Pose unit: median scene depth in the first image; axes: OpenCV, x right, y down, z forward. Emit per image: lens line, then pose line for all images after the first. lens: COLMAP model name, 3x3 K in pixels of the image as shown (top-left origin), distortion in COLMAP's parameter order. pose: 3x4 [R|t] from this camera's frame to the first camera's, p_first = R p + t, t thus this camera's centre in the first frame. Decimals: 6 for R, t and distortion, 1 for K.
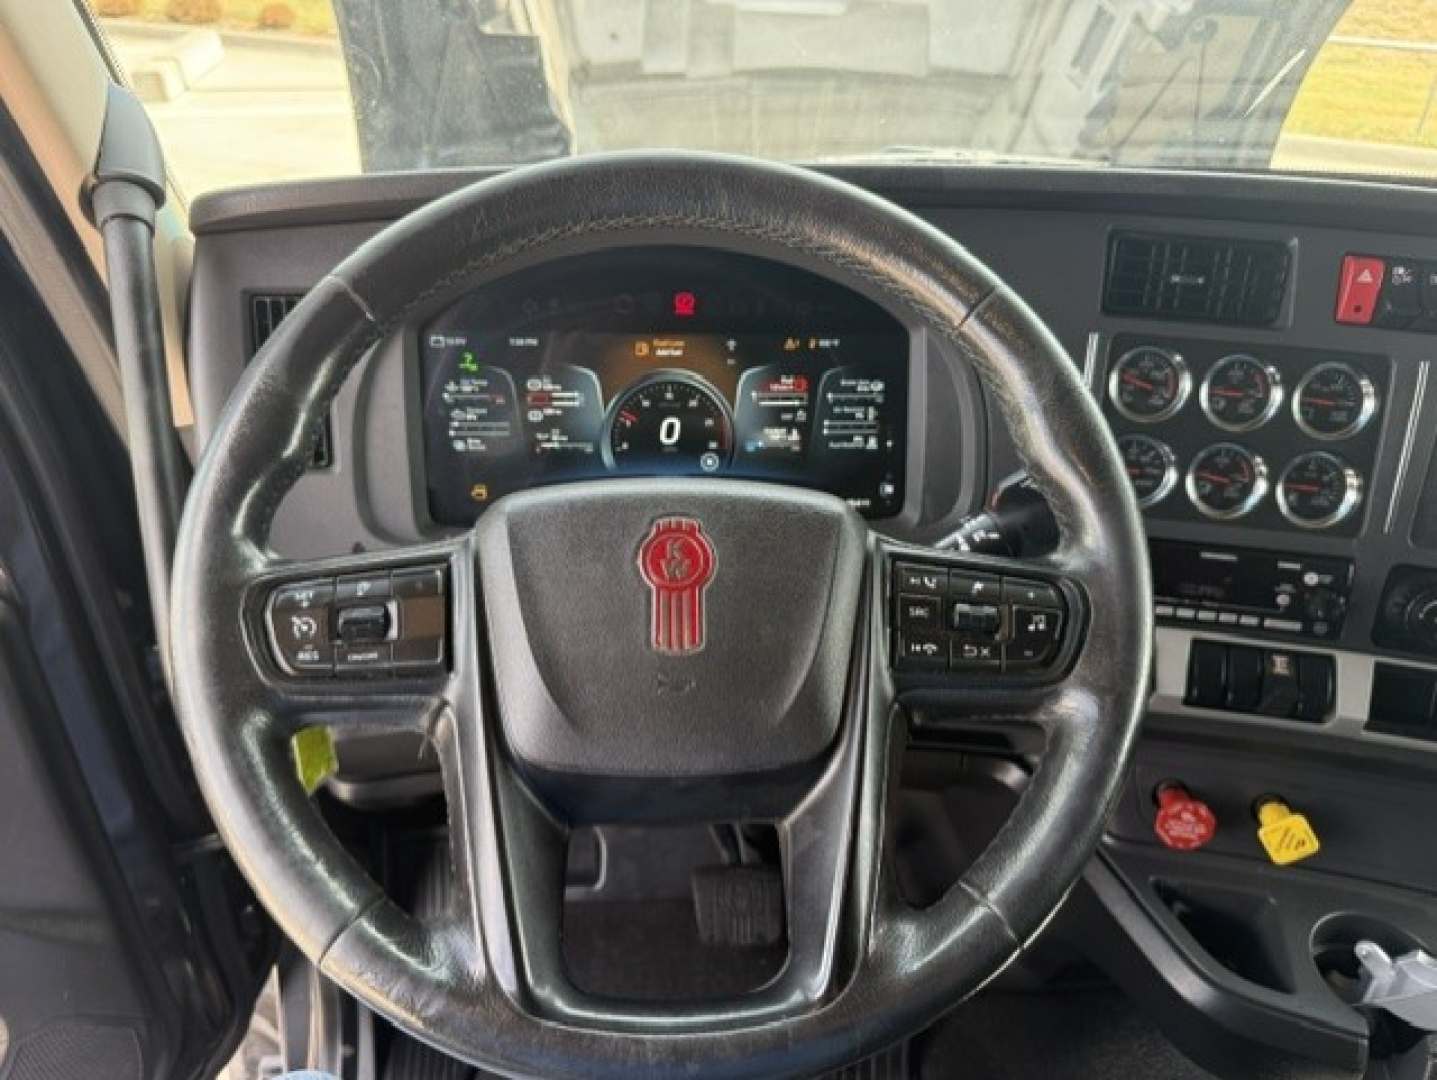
lens RADIAL K [[1036.9, 0, 718.5], [0, 1036.9, 540.0], [0, 0, 1]] dist [-0.008954, -0.003237]
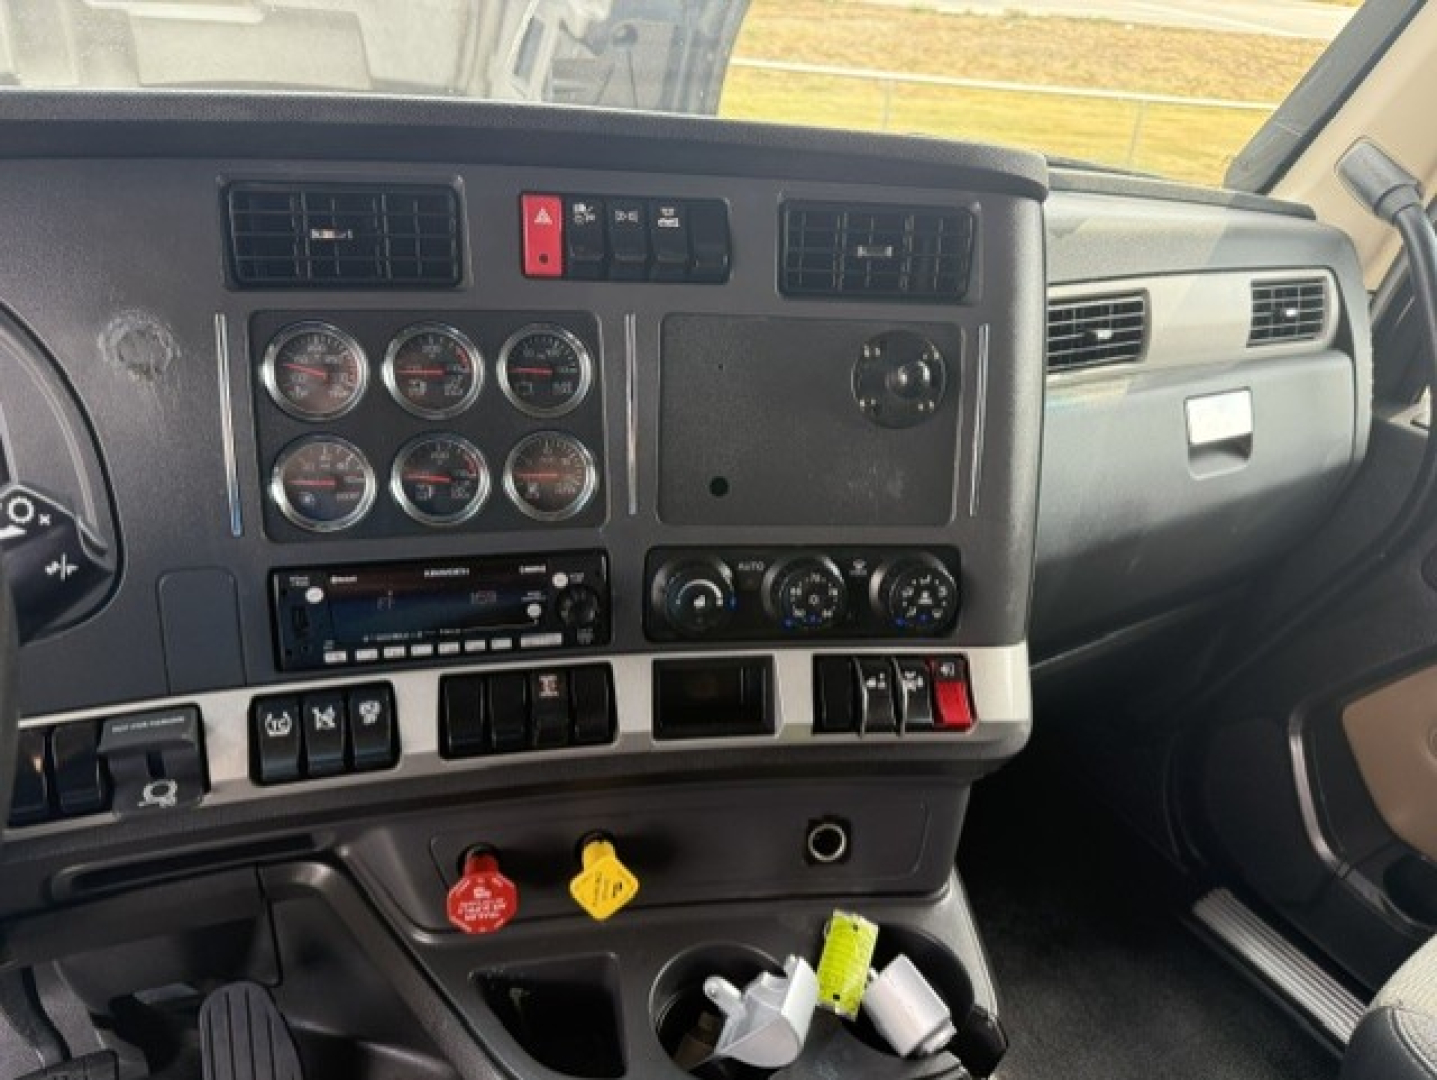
lens RADIAL K [[1036.9, 0, 718.5], [0, 1036.9, 540.0], [0, 0, 1]] dist [-0.008954, -0.003237]
pose [[0.919767, -0.160263, 0.358252, 0.388630], [0.170760, 0.985310, 0.002372, 0.025033], [-0.353370, 0.058993, 0.933622, 0.165134]]
